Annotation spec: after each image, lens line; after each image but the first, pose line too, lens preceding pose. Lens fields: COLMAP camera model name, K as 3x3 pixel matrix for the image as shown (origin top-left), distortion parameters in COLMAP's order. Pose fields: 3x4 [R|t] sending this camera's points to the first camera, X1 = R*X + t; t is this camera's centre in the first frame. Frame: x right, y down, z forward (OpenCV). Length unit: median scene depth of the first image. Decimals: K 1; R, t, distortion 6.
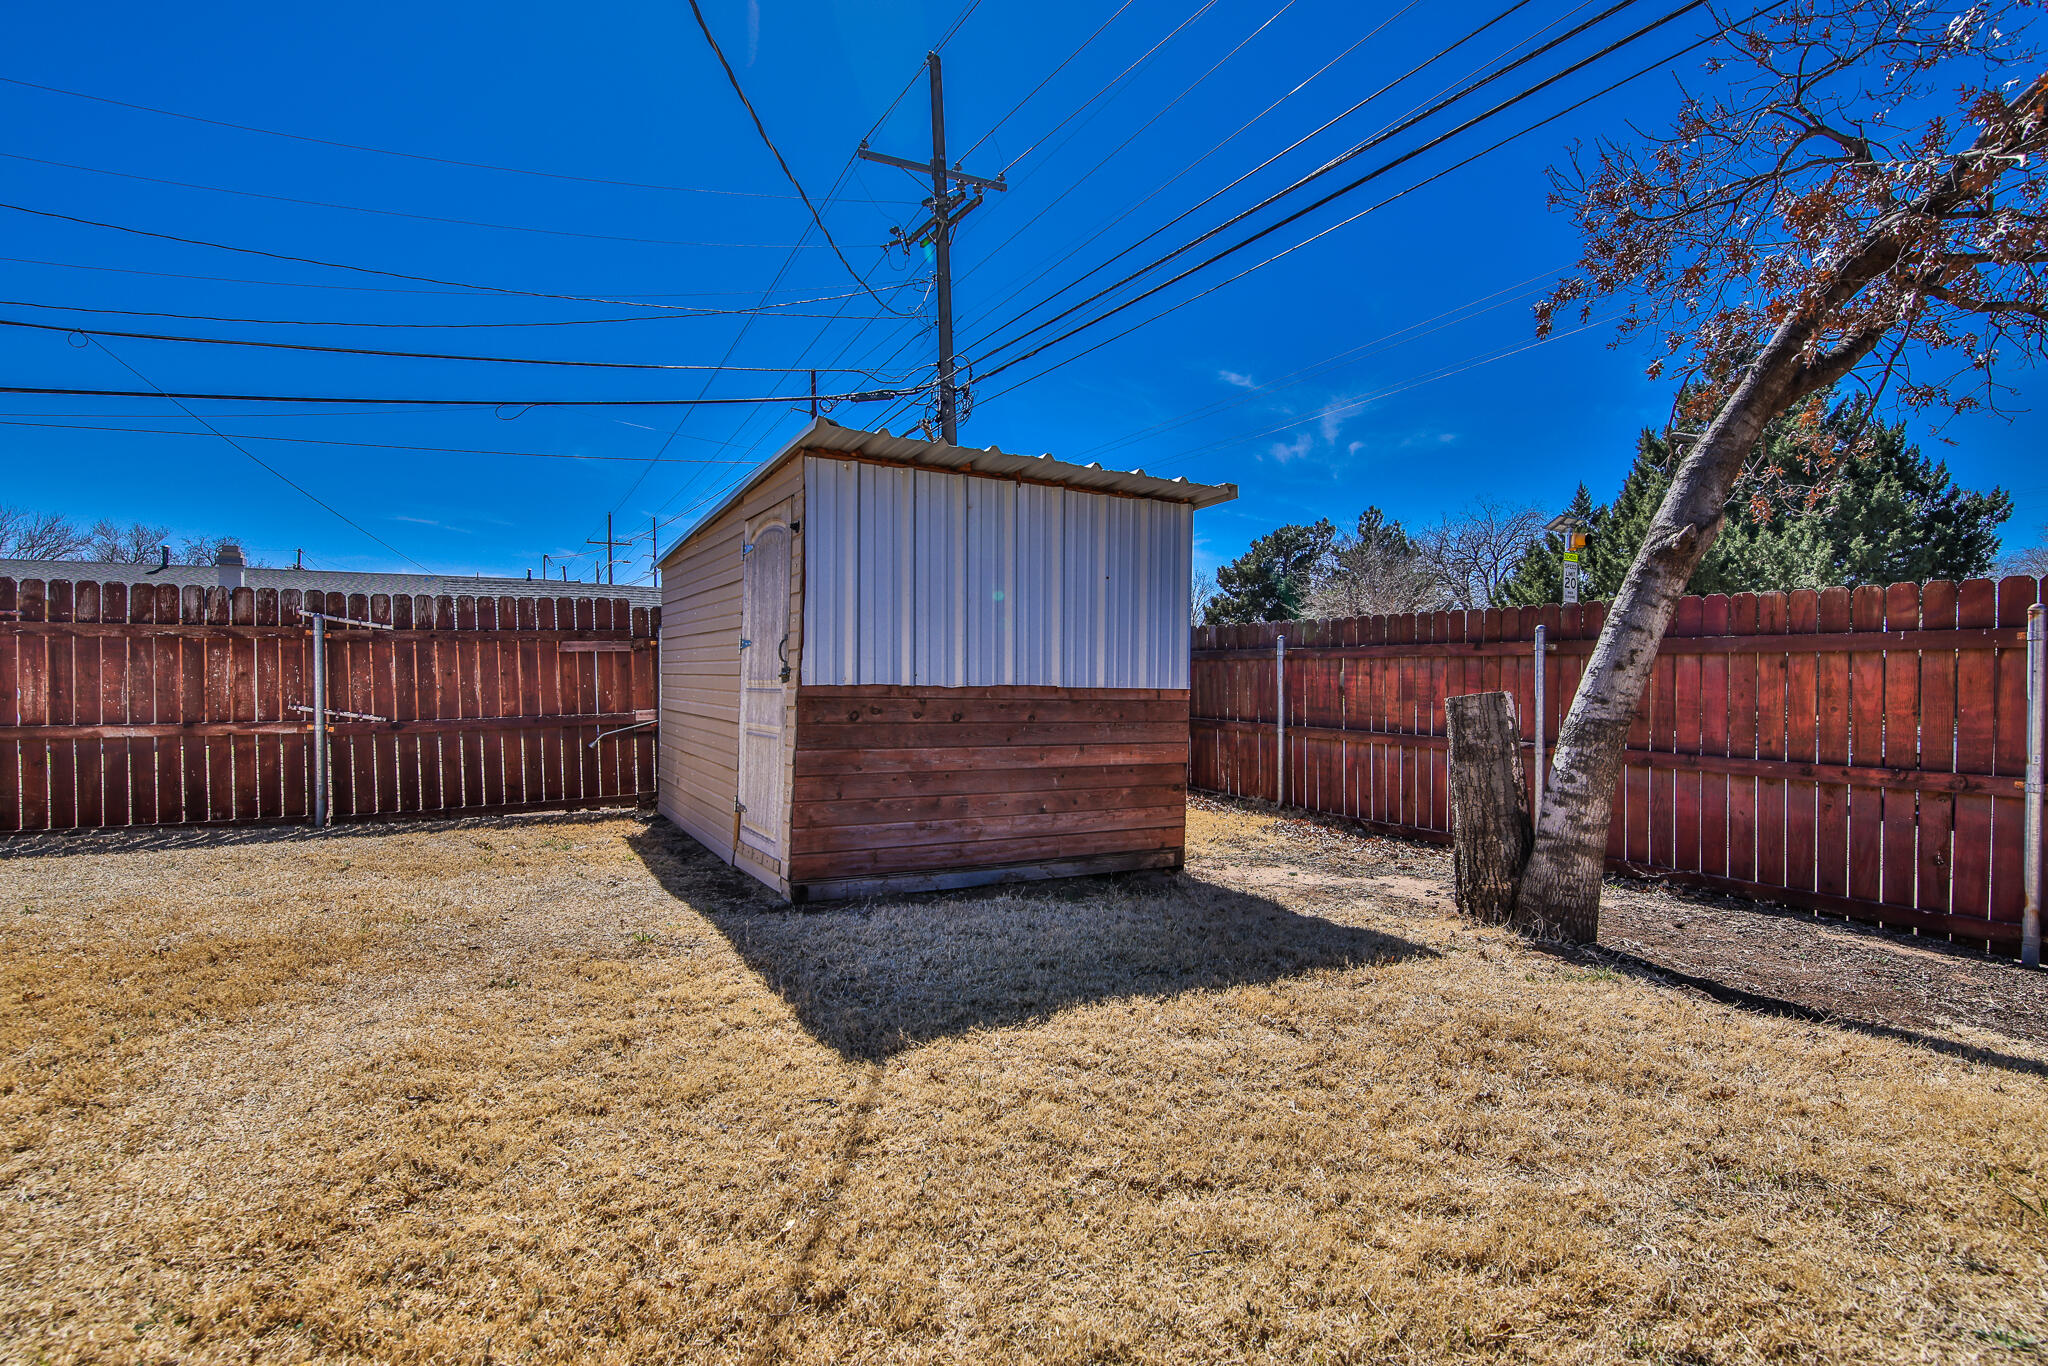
lens RADIAL K [[939.0, 0, 1015.3], [0, 939.0, 687.4], [0, 0, 1]] dist [0.001278, -0.008608]
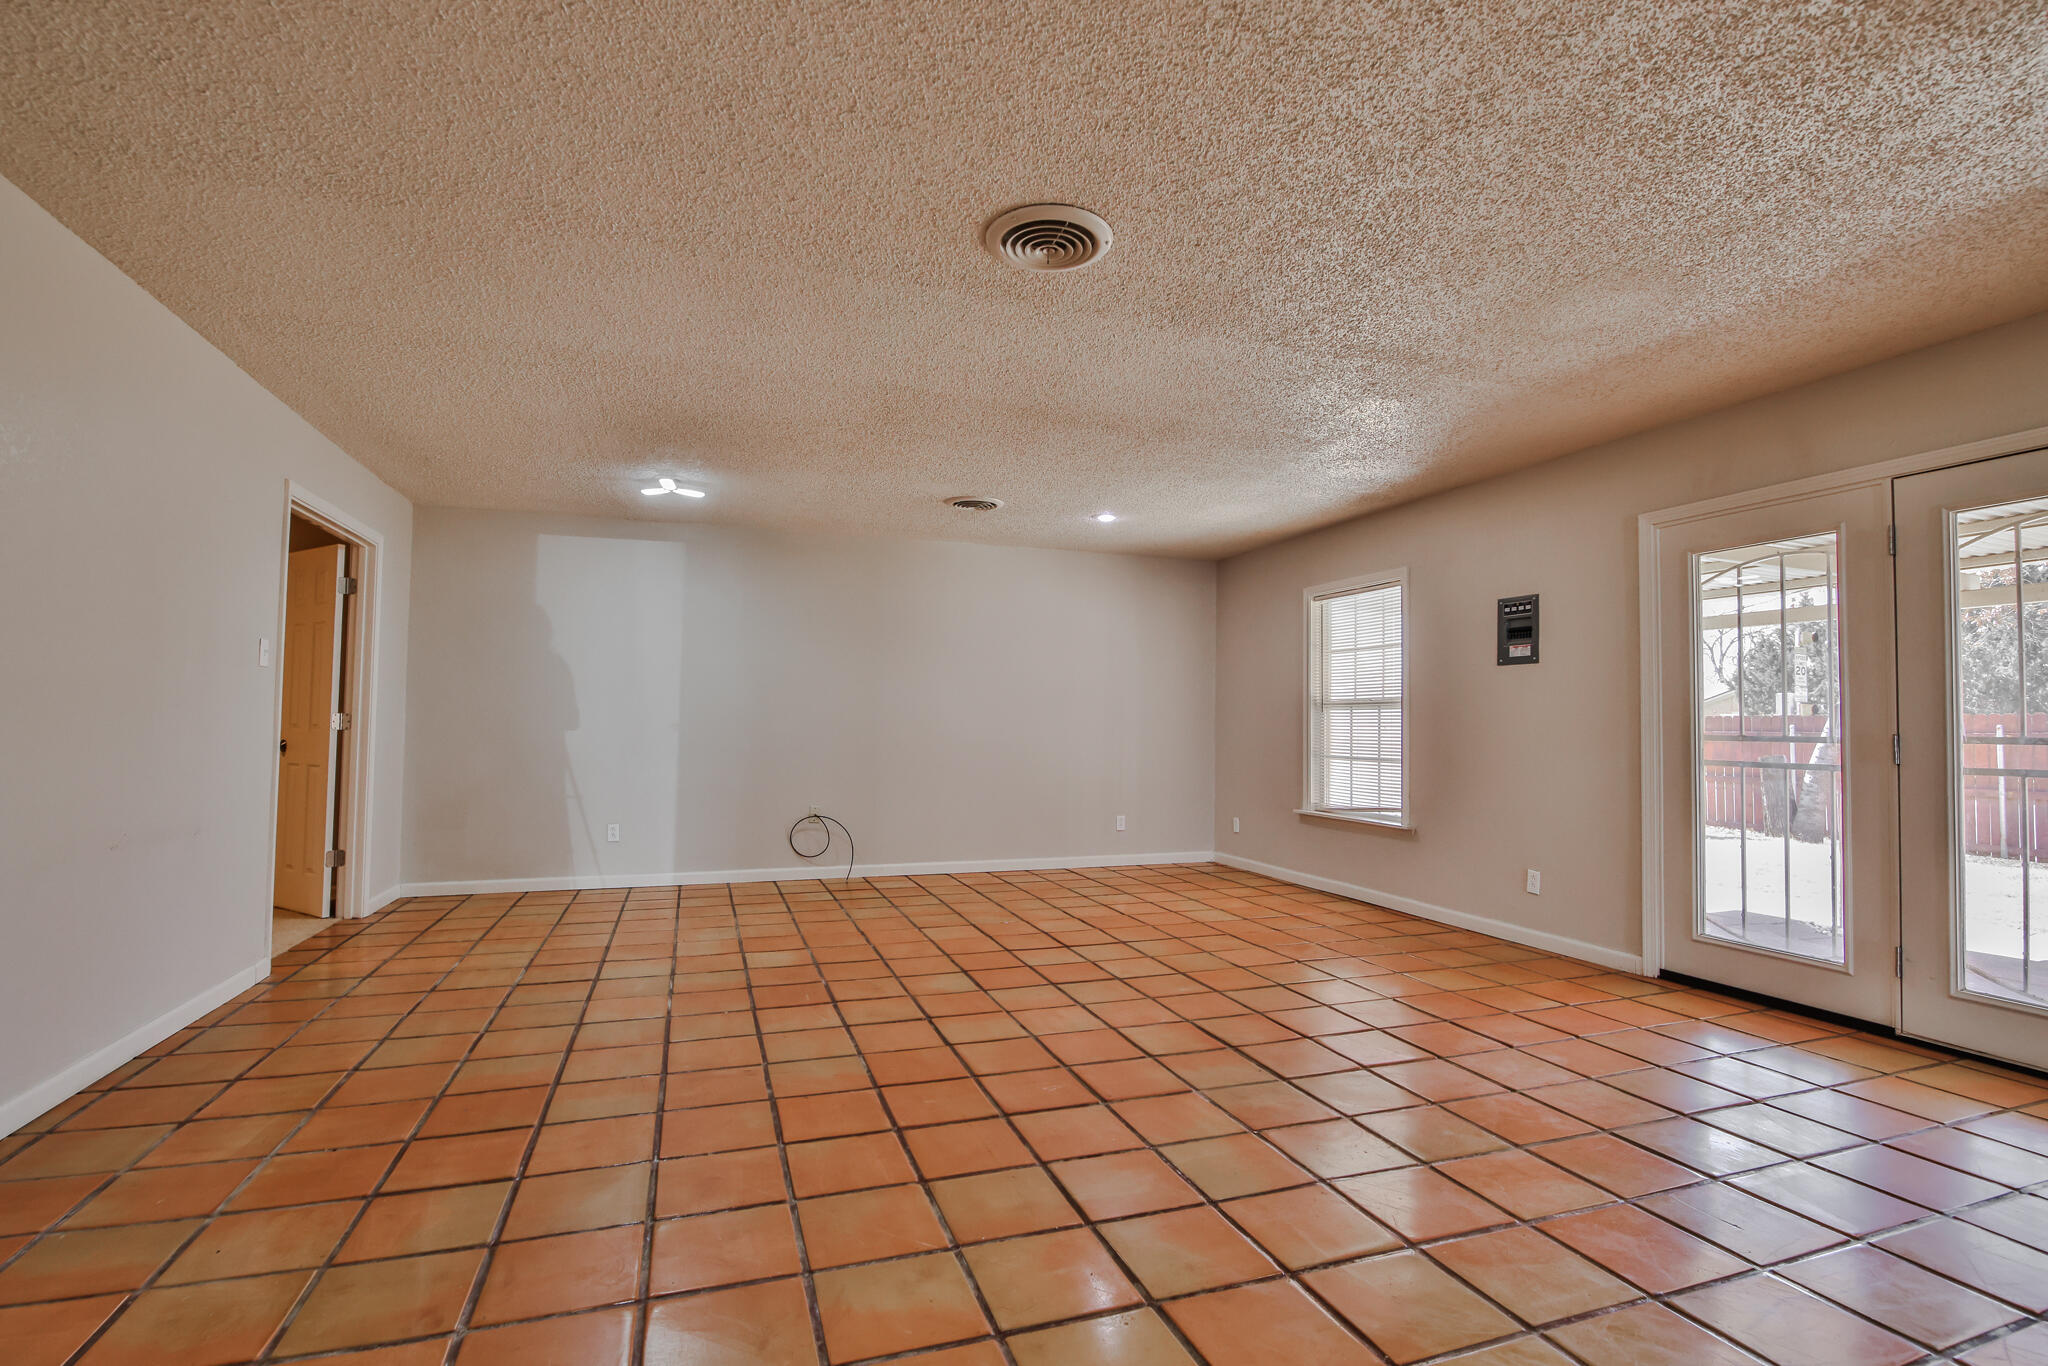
lens RADIAL K [[939.0, 0, 1015.3], [0, 939.0, 687.4], [0, 0, 1]] dist [0.001278, -0.008608]
pose [[0.987063, 0.000702, -0.160329, -0.283672], [-0.010620, 0.998080, -0.061013, -0.001240], [0.159979, 0.061926, 0.985176, -0.467197]]
